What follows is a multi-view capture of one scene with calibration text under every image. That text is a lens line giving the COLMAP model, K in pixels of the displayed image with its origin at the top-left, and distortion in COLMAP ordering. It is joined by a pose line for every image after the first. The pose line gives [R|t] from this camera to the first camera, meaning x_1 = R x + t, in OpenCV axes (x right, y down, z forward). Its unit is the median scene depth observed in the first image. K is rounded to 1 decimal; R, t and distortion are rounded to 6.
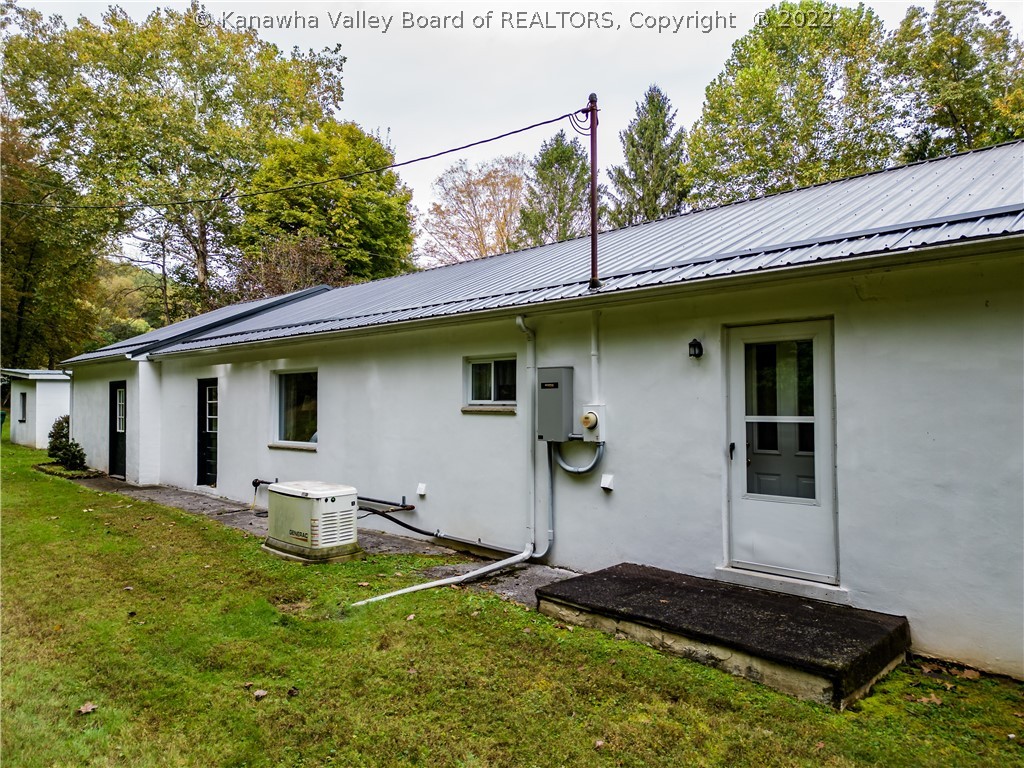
lens RADIAL K [[717.2, 0, 512.0], [0, 717.2, 384.0], [0, 0, 1]] dist [0.004632, -0.000705]
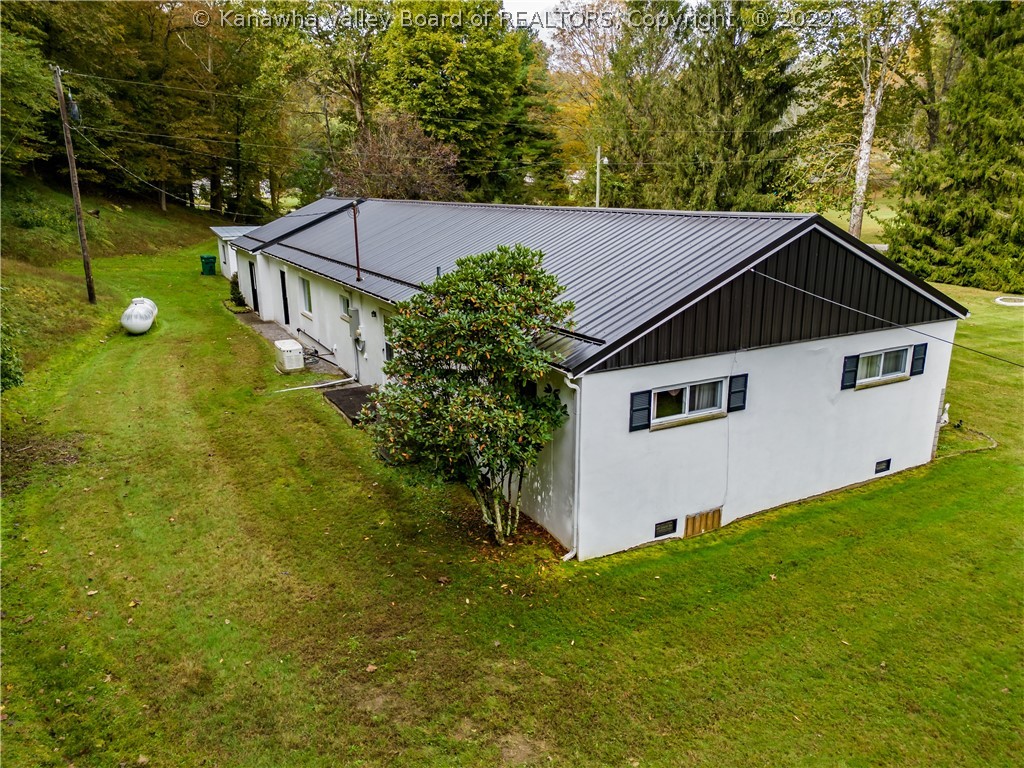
lens RADIAL K [[717.2, 0, 512.0], [0, 717.2, 384.0], [0, 0, 1]] dist [0.004632, -0.000705]
pose [[0.960087, 0.071899, -0.270301, 0.588242], [0.010416, 0.956535, 0.291431, -0.225525], [0.279506, -0.282615, 0.917608, -0.565327]]
